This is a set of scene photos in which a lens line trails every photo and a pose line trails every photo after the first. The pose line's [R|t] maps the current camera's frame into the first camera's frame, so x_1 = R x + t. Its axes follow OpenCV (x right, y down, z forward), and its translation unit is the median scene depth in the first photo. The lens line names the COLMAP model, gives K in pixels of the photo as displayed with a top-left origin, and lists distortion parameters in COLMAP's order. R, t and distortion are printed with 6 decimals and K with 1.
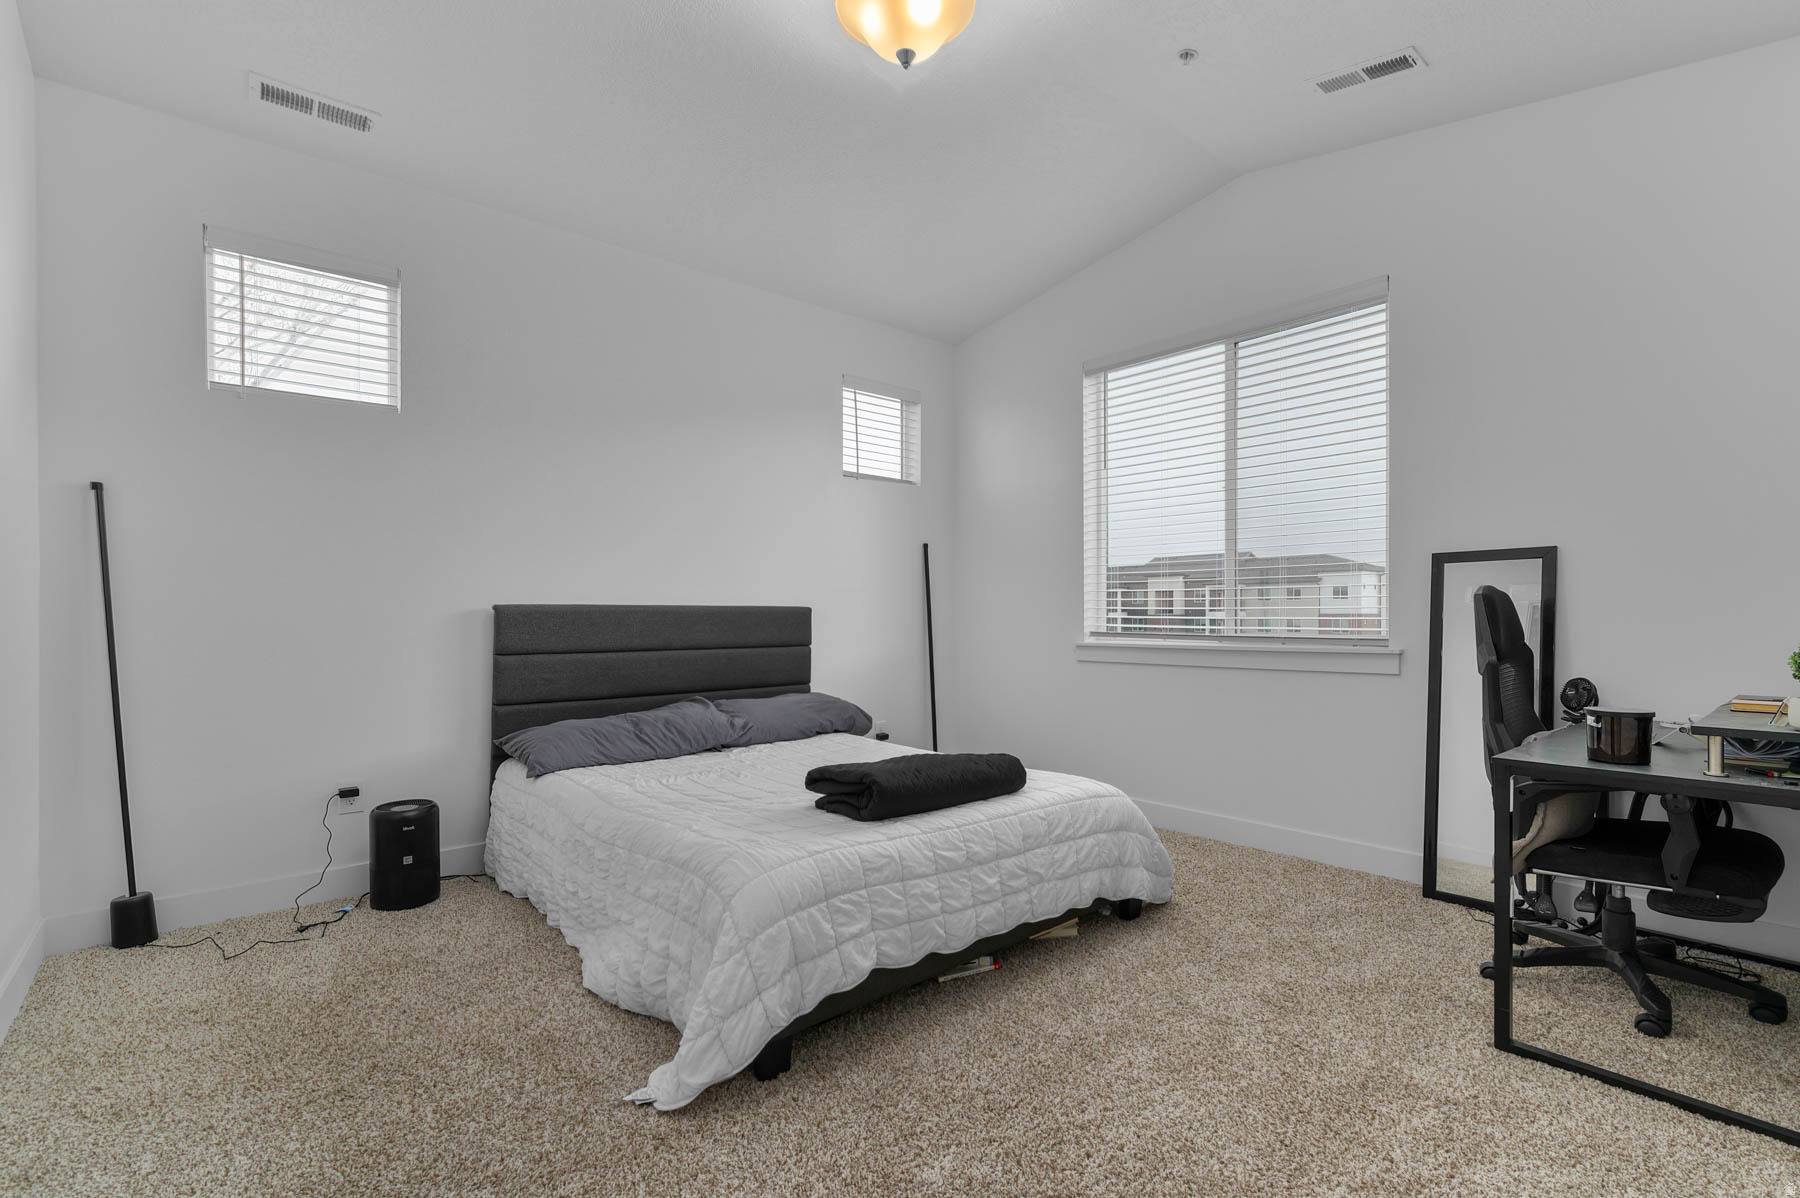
lens RADIAL K [[820.5, 0, 902.8], [0, 820.5, 600.2], [0, 0, 1]] dist [-0.002672, -0.000073]
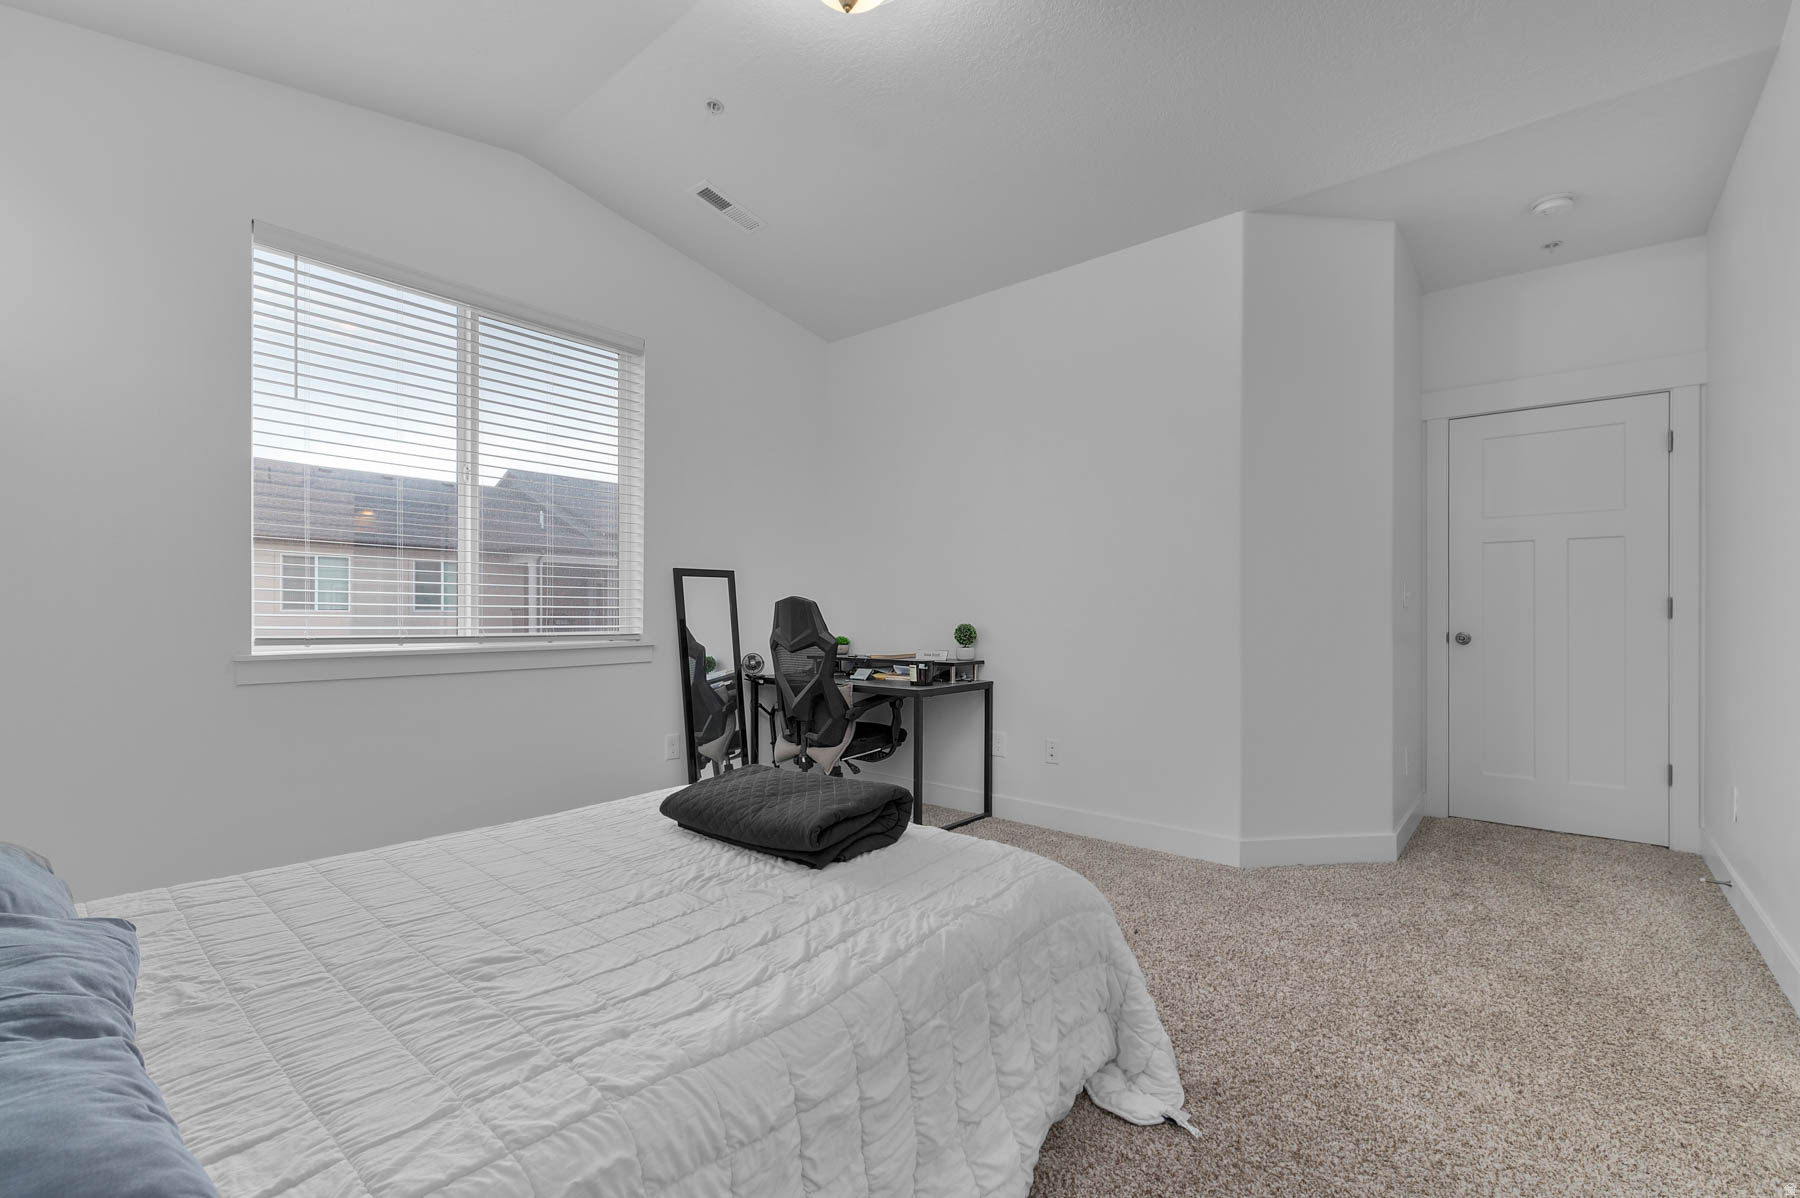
lens RADIAL K [[786.5, 0, 908.5], [0, 786.5, 611.6], [0, 0, 1]] dist [0.000766, -0.000030]
pose [[-0.171640, 0.005079, 0.985147, -0.480518], [-0.020309, 0.999756, -0.008693, 0.012200], [-0.984950, -0.021500, -0.171495, 0.604987]]
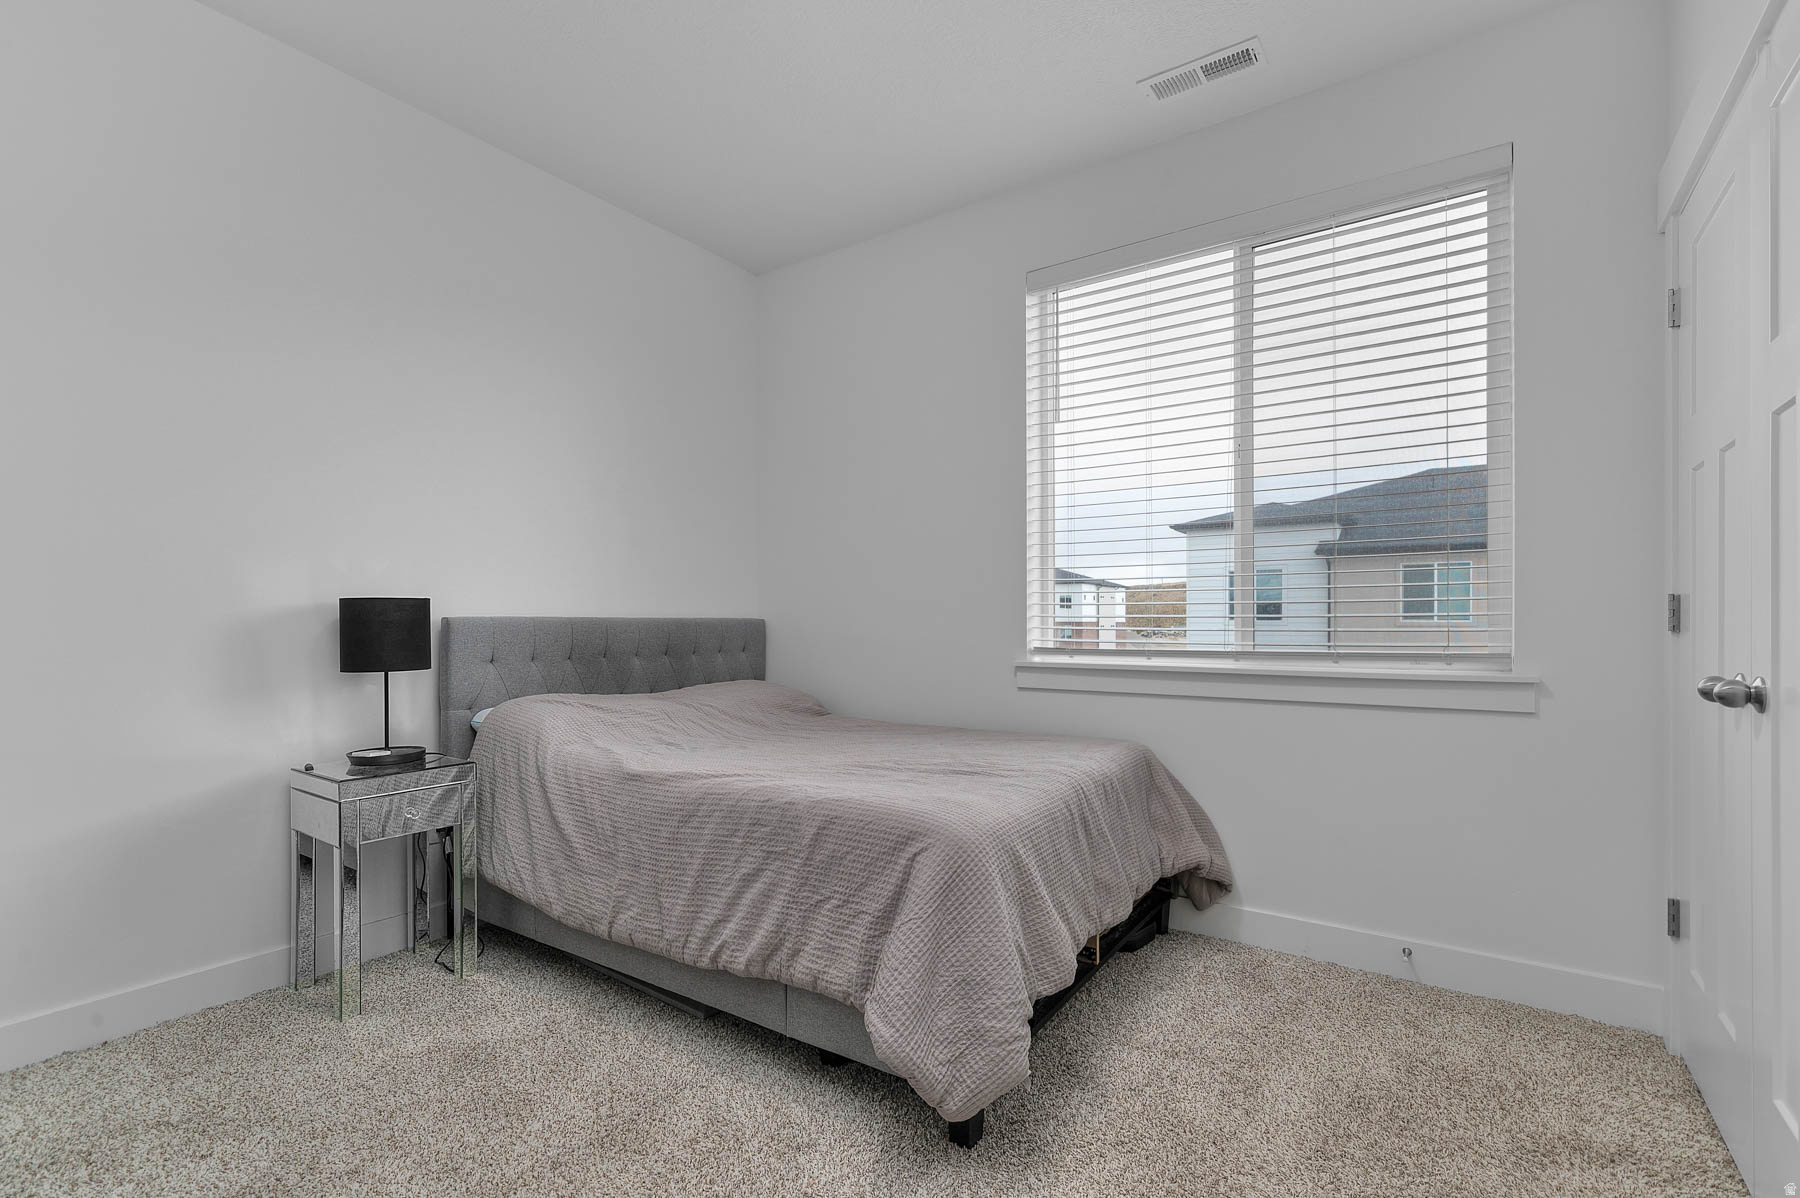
lens RADIAL K [[820.5, 0, 904.6], [0, 820.5, 613.0], [0, 0, 1]] dist [-0.002672, -0.000073]
pose [[0.966012, 0.002838, 0.258482, -0.067268], [-0.002424, 0.999995, -0.001917, 0.009907], [-0.258486, 0.001226, 0.966014, 0.341194]]
